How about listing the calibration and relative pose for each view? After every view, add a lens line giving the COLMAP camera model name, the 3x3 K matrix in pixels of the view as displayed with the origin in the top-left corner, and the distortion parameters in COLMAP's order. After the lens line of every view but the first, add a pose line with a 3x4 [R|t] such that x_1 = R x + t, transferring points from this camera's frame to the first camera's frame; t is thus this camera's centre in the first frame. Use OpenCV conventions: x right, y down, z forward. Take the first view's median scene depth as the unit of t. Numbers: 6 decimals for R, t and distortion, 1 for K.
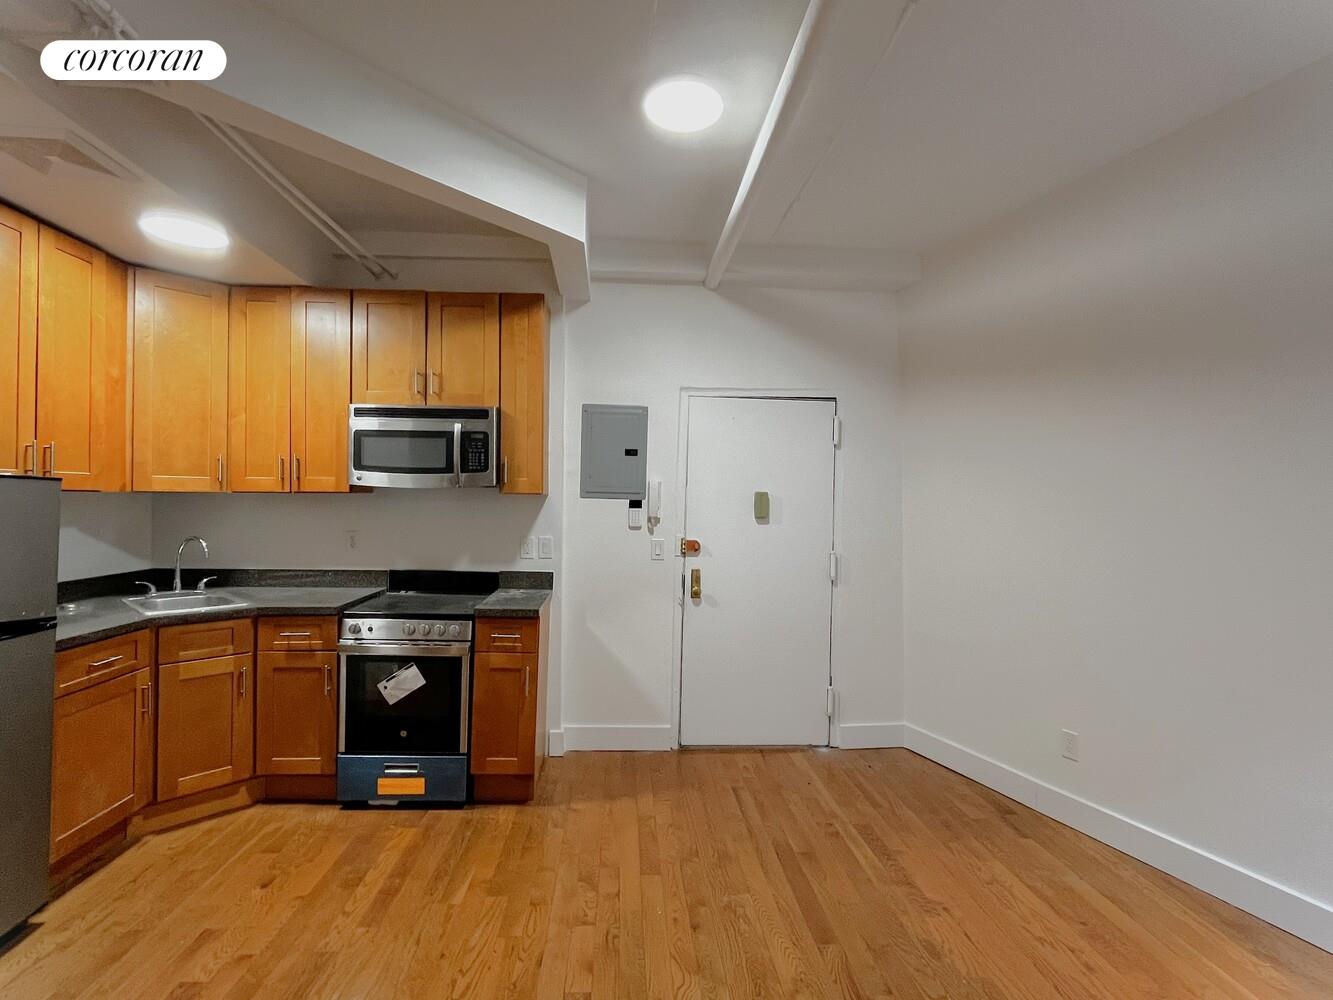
lens RADIAL K [[643.8, 0, 661.9], [0, 643.8, 504.9], [0, 0, 1]] dist [-0.004950, -0.000625]
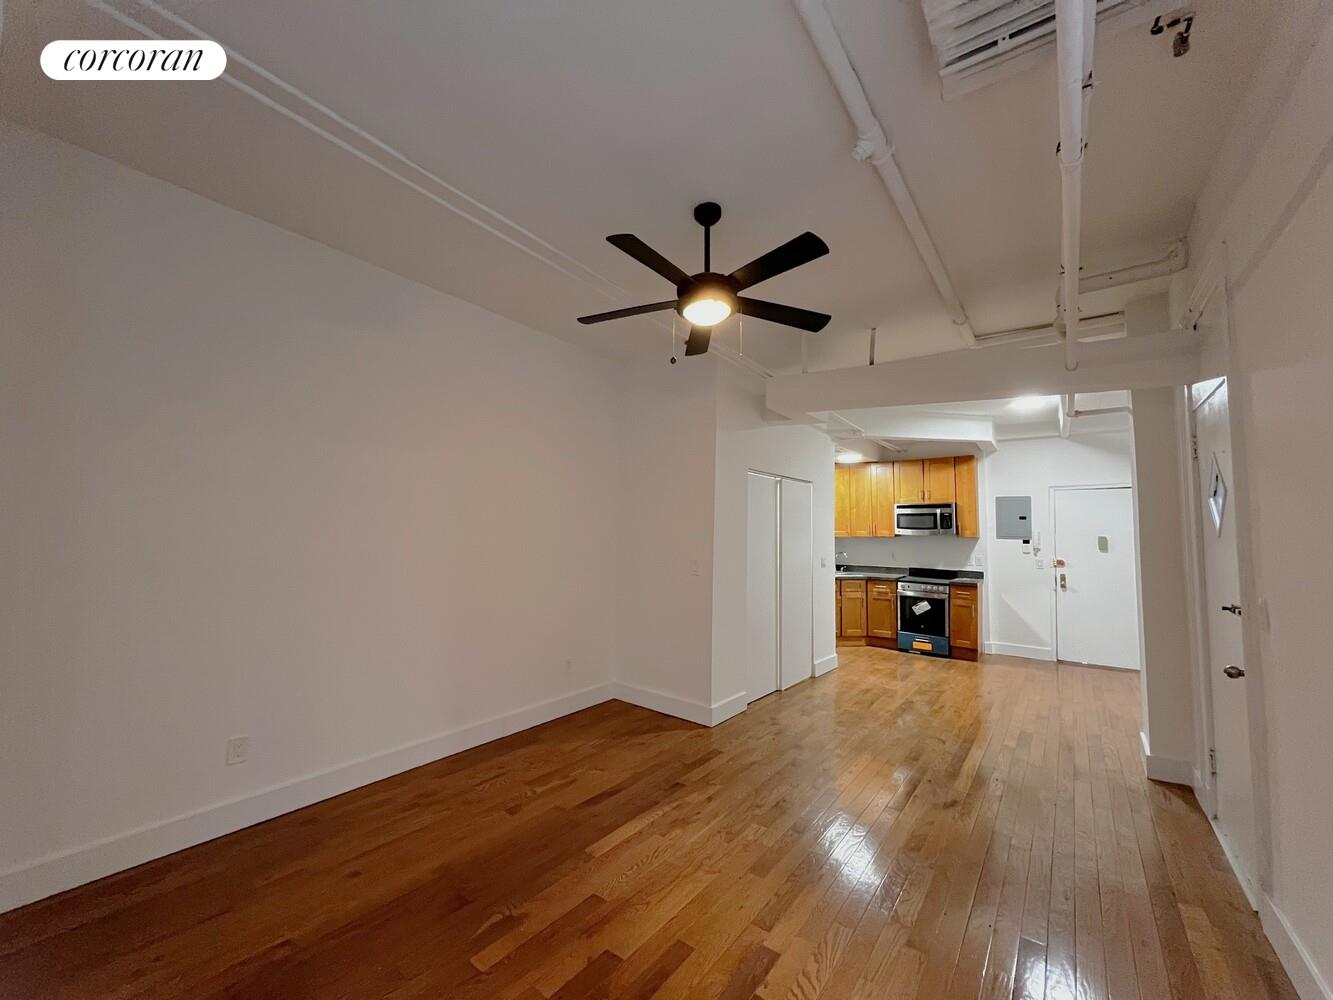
lens RADIAL K [[537.2, 0, 661.2], [0, 537.2, 499.9], [0, 0, 1]] dist [-0.003681, -0.000061]
pose [[0.762006, -0.045998, -0.645935, 0.221944], [-0.007229, 0.996808, -0.079512, 0.011354], [0.647530, 0.065258, 0.759241, -1.326954]]
